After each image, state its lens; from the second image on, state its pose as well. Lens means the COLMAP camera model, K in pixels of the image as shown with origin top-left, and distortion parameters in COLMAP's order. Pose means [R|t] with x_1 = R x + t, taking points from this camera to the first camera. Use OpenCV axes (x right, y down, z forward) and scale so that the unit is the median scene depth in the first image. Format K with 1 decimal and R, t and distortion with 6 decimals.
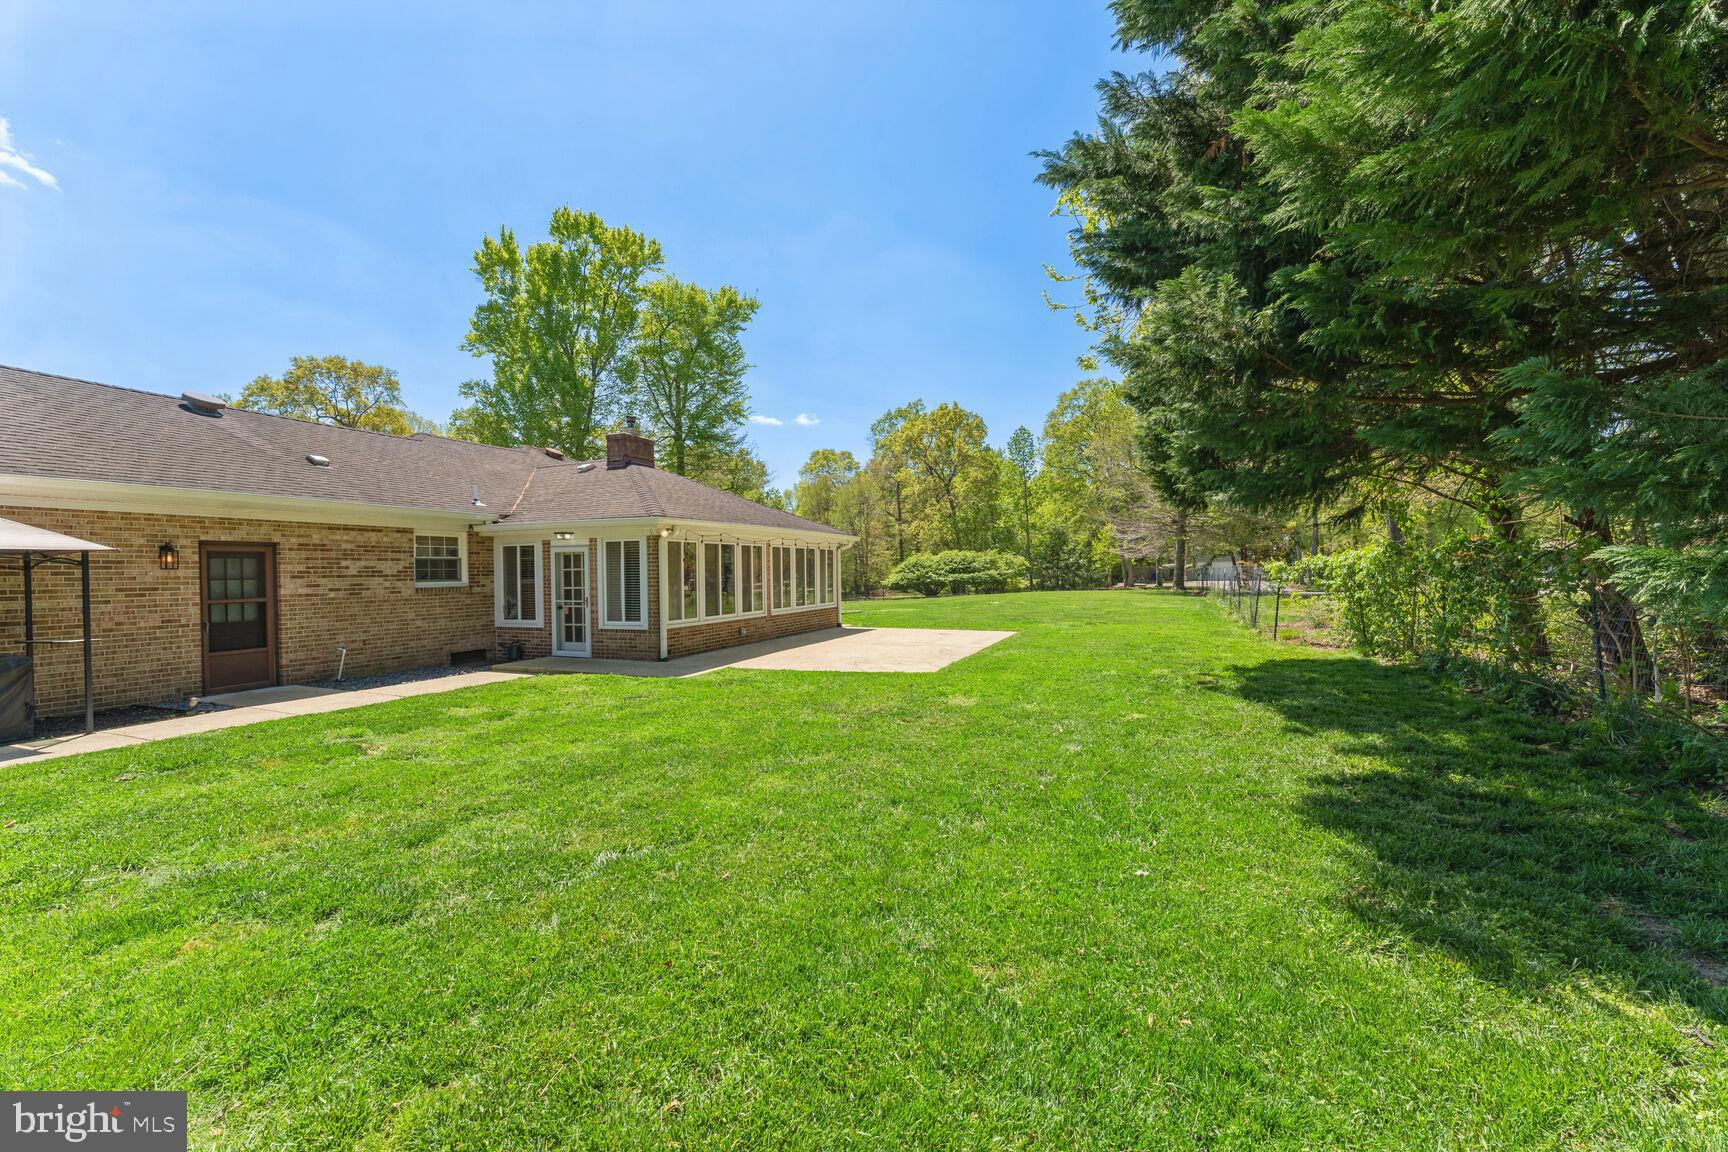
lens RADIAL K [[677.3, 0, 864.0], [0, 677.3, 576.0], [0, 0, 1]] dist [-0.001850, -0.000301]
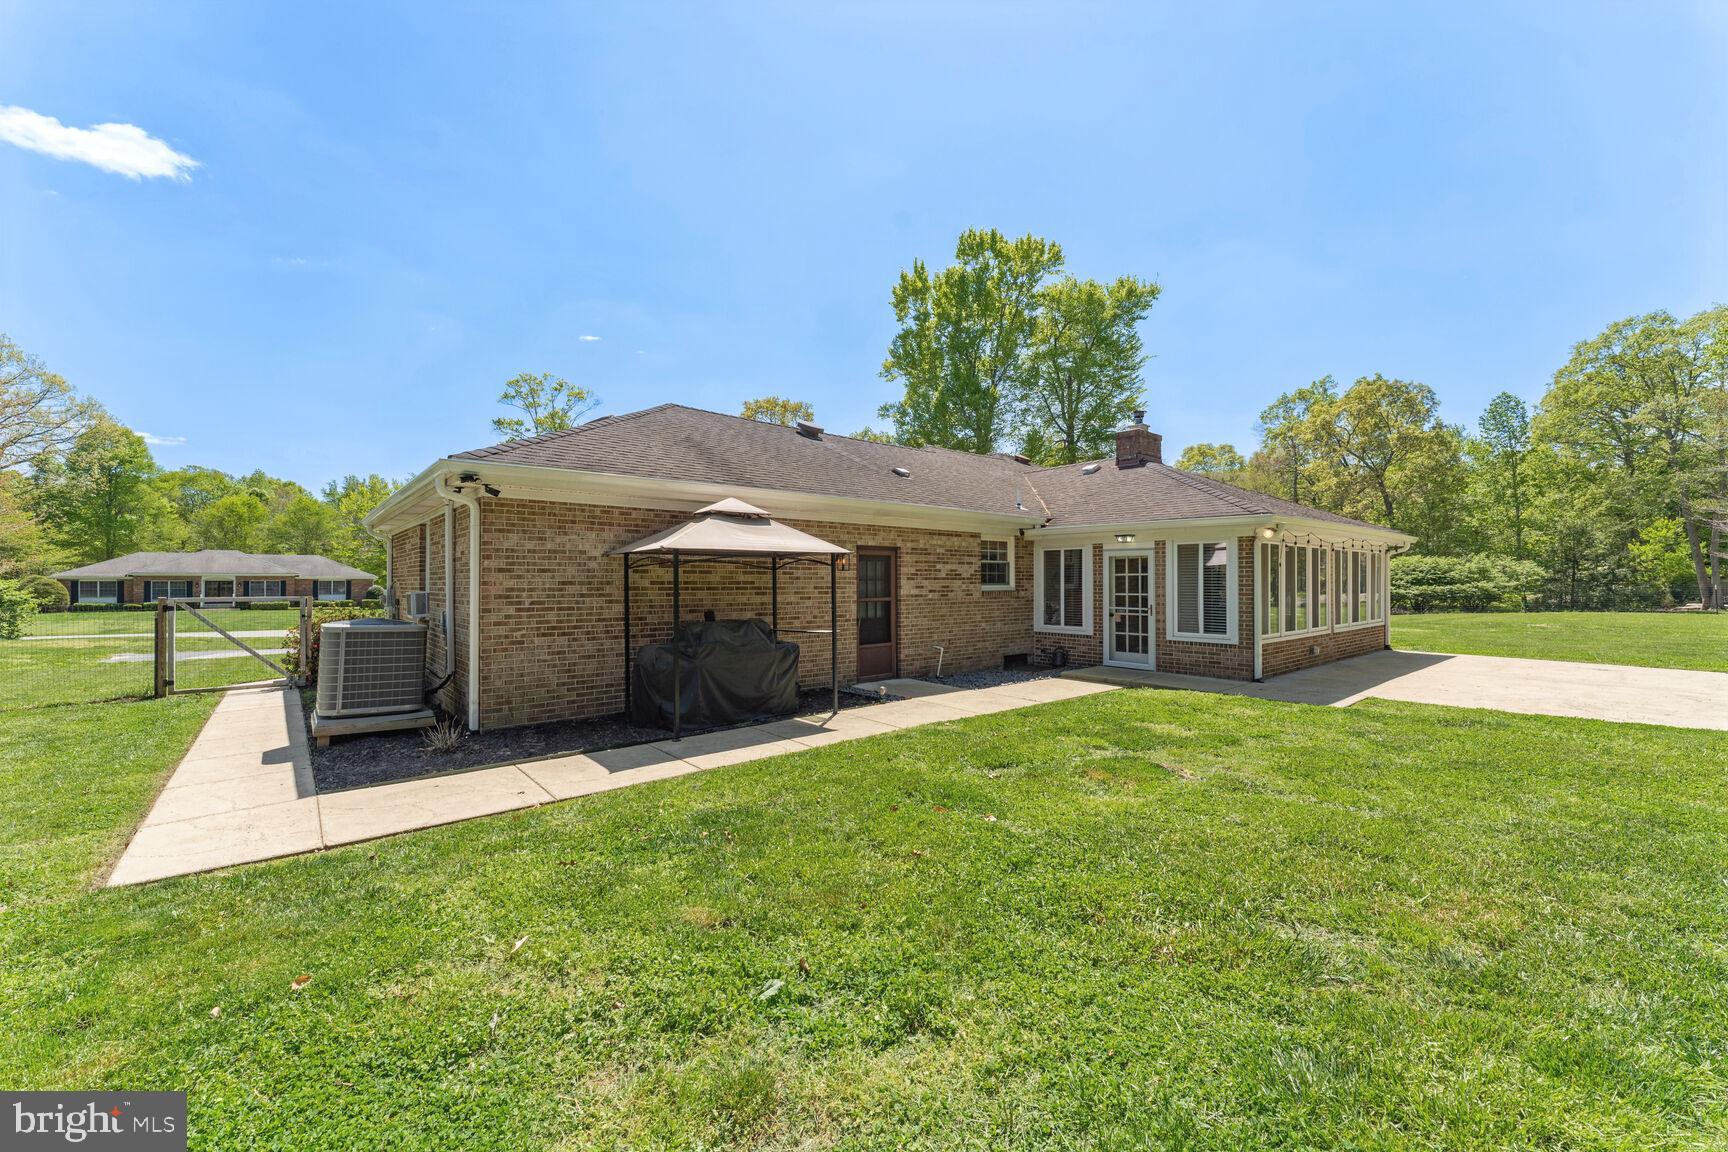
lens RADIAL K [[677.3, 0, 864.0], [0, 677.3, 576.0], [0, 0, 1]] dist [-0.001850, -0.000301]
pose [[0.889433, 0.011227, -0.456928, -0.104035], [-0.015985, 0.999851, -0.006550, 0.001365], [0.456787, 0.013130, 0.889479, 0.000444]]
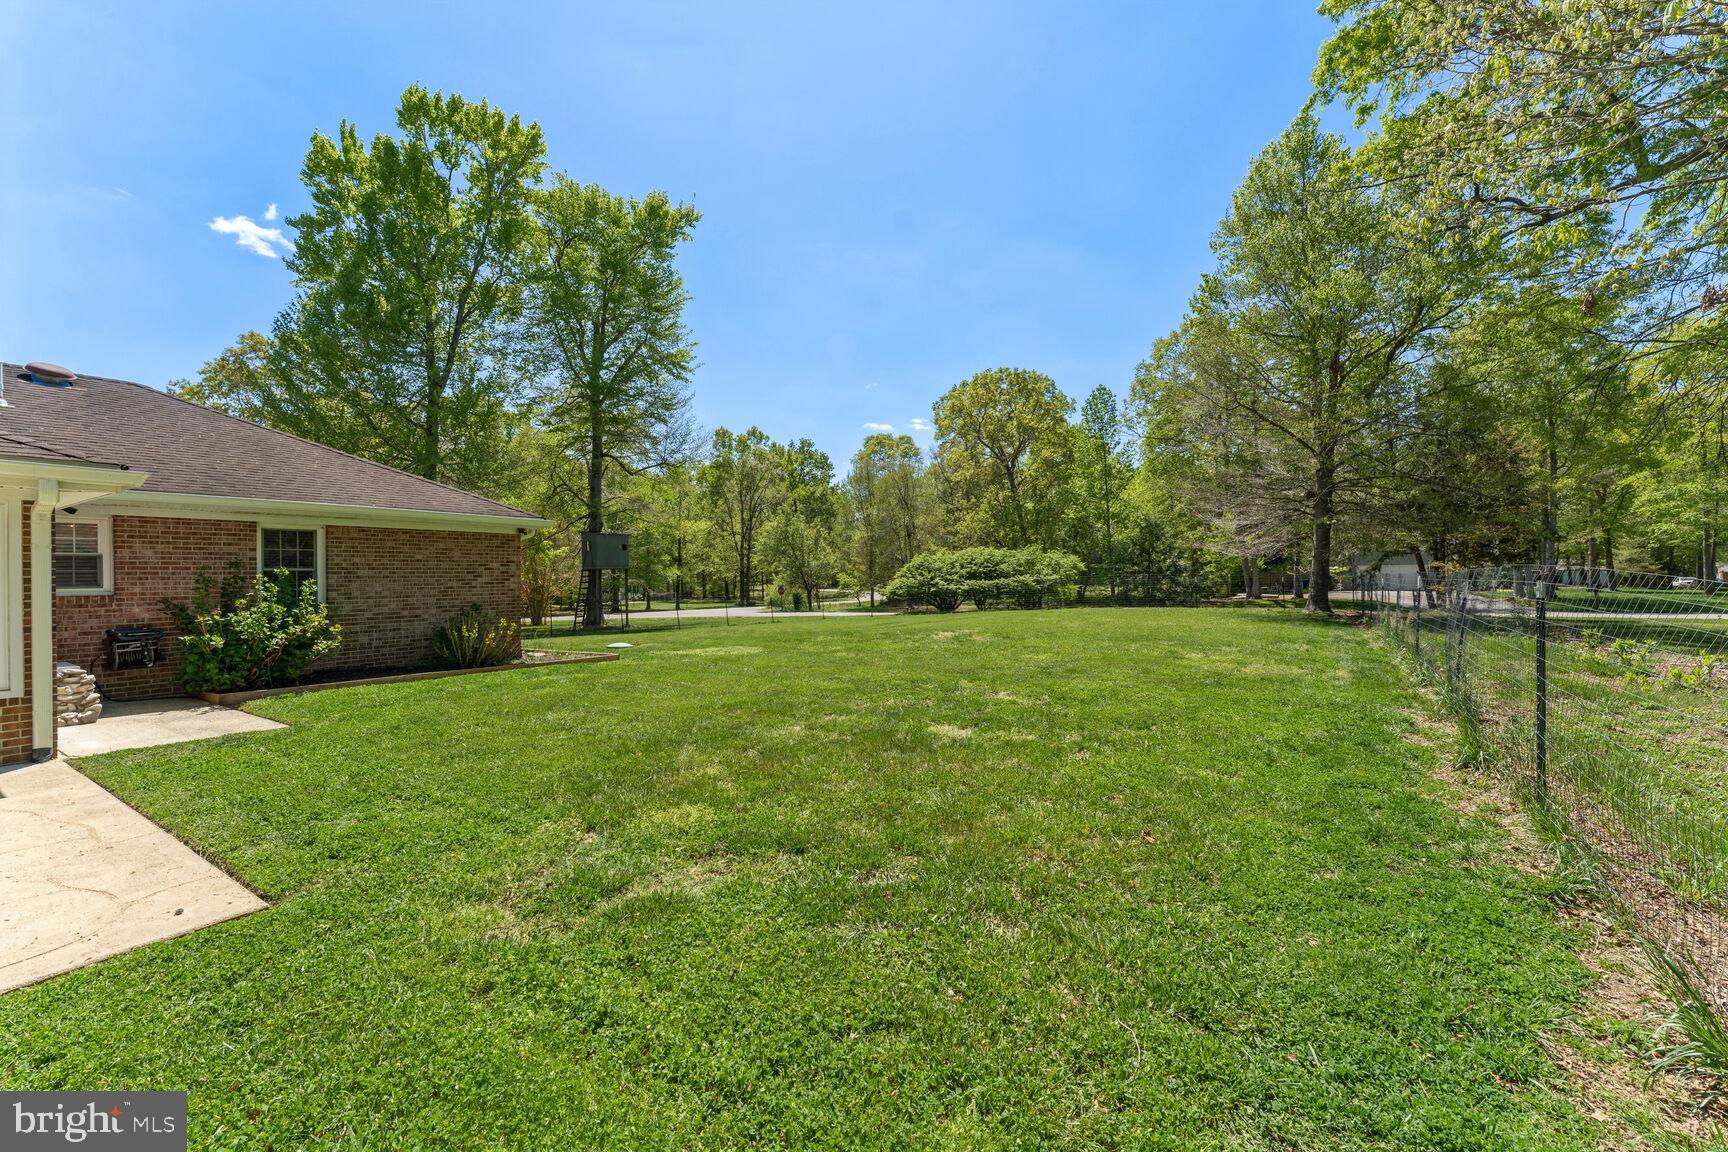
lens RADIAL K [[677.3, 0, 864.0], [0, 677.3, 576.0], [0, 0, 1]] dist [-0.001850, -0.000301]
pose [[0.984537, 0.005343, -0.175093, 0.180960], [-0.006074, 0.999975, -0.003638, -0.005149], [0.175069, 0.004646, 0.984545, 0.355216]]
